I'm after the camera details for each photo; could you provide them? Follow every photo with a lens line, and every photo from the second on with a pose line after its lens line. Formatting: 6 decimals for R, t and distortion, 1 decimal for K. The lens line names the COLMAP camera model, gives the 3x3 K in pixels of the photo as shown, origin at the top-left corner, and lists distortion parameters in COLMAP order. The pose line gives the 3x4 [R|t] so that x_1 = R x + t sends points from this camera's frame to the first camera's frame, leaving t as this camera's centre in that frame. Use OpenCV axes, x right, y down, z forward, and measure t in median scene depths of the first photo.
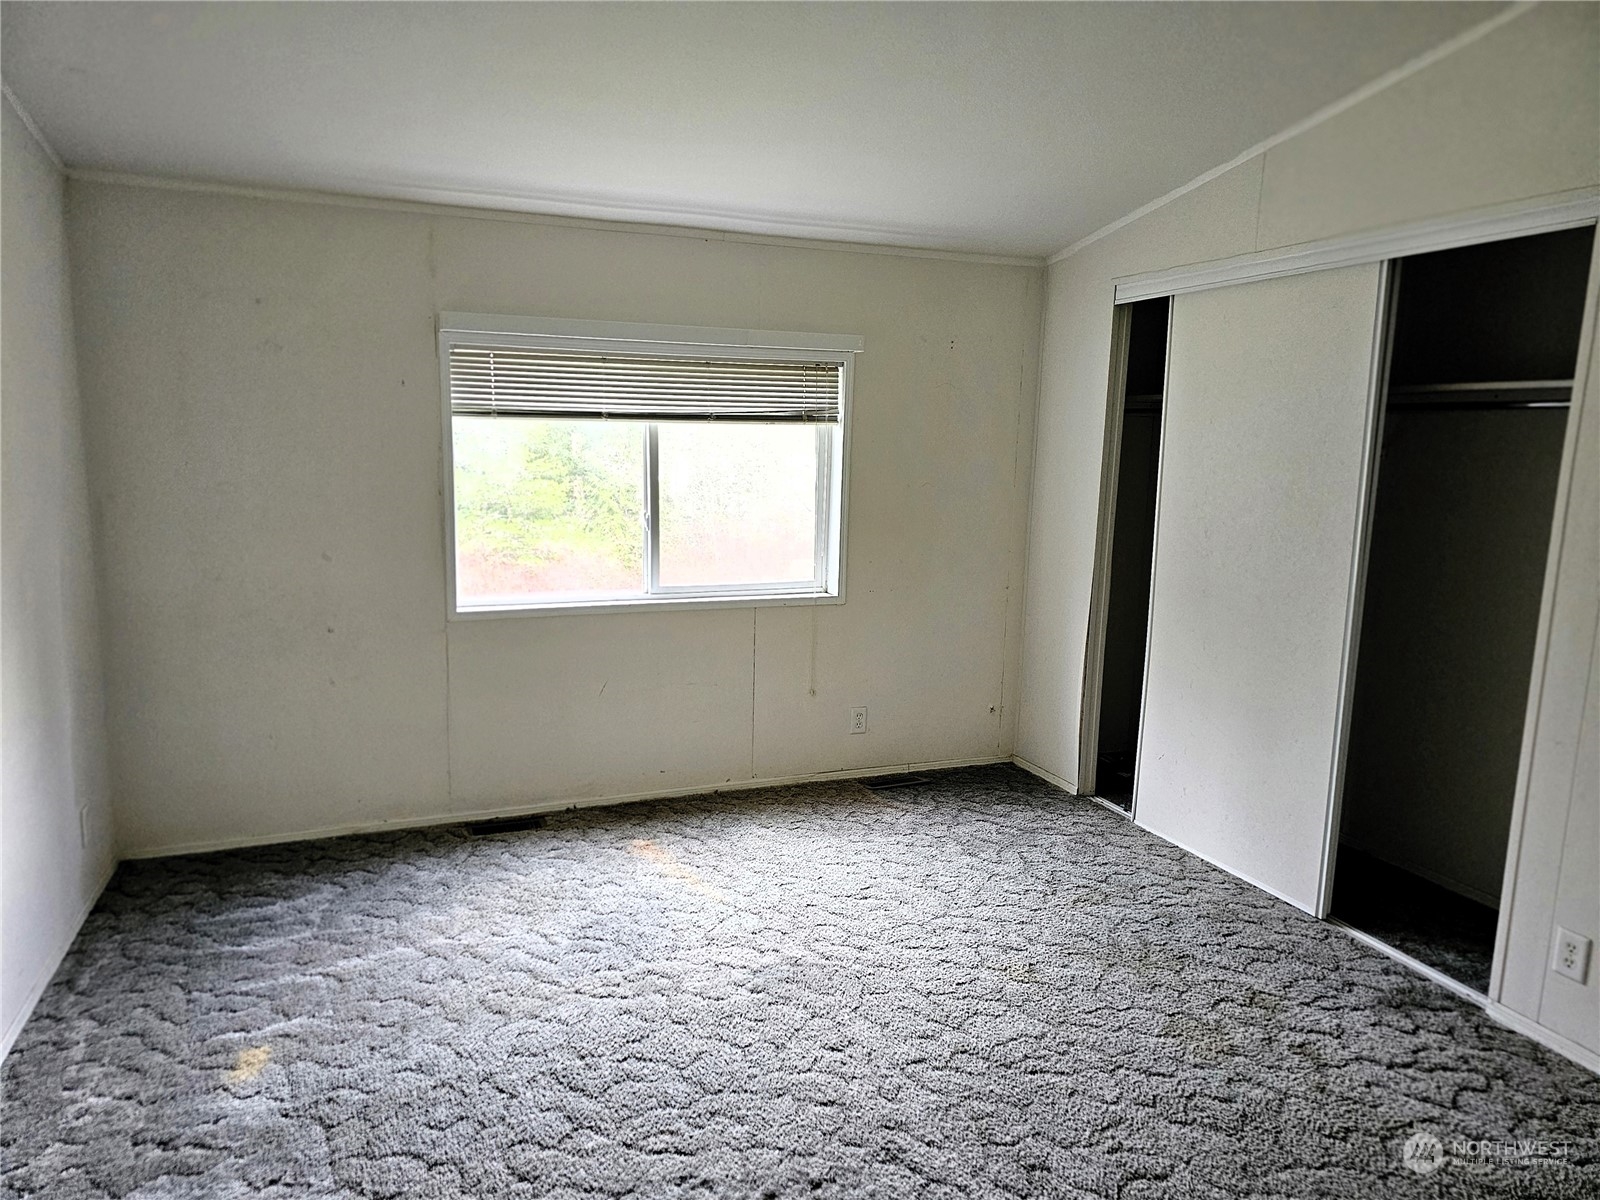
lens RADIAL K [[1041.4, 0, 800.0], [0, 1041.4, 600.0], [0, 0, 1]] dist [0.074539, -0.057037]
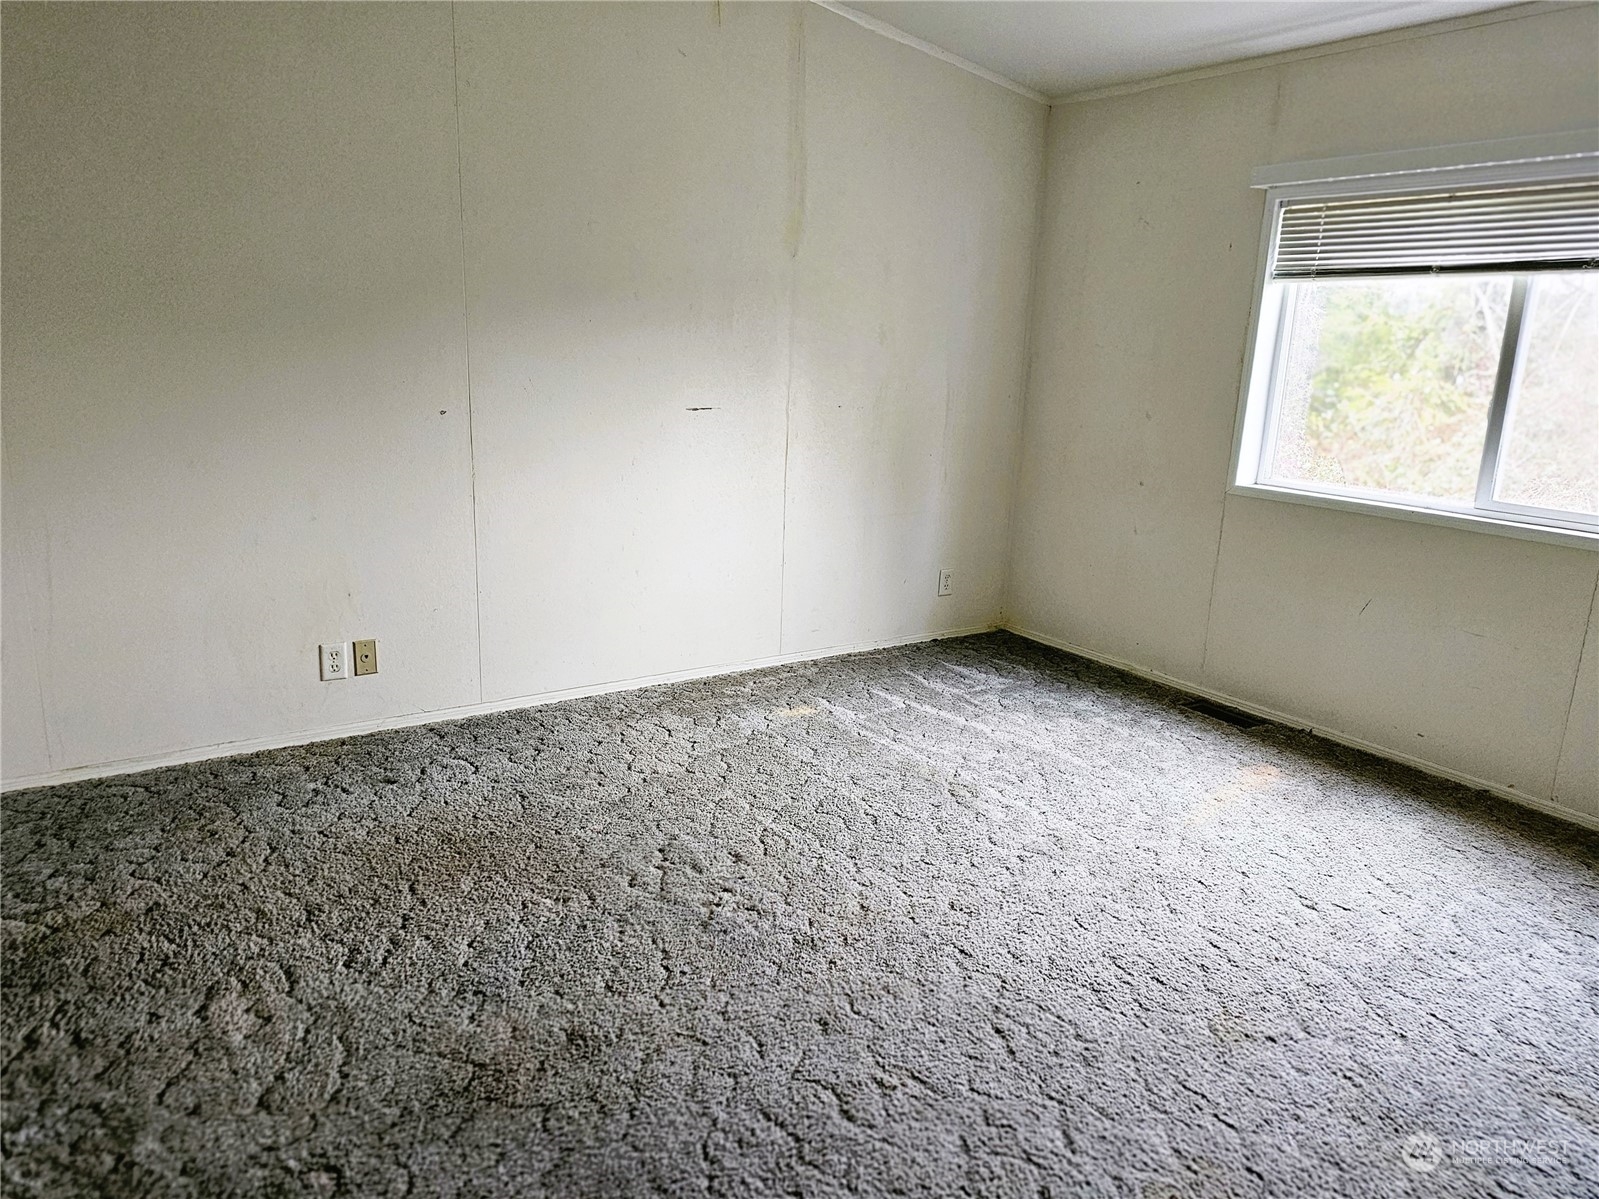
lens RADIAL K [[1052.3, 0, 793.9], [0, 1052.3, 602.5], [0, 0, 1]] dist [0.079901, -0.062219]
pose [[0.248722, 0.238110, -0.938851, 0.539435], [-0.181051, 0.963656, 0.196436, -0.004454], [0.951503, 0.121121, 0.282793, 0.351721]]
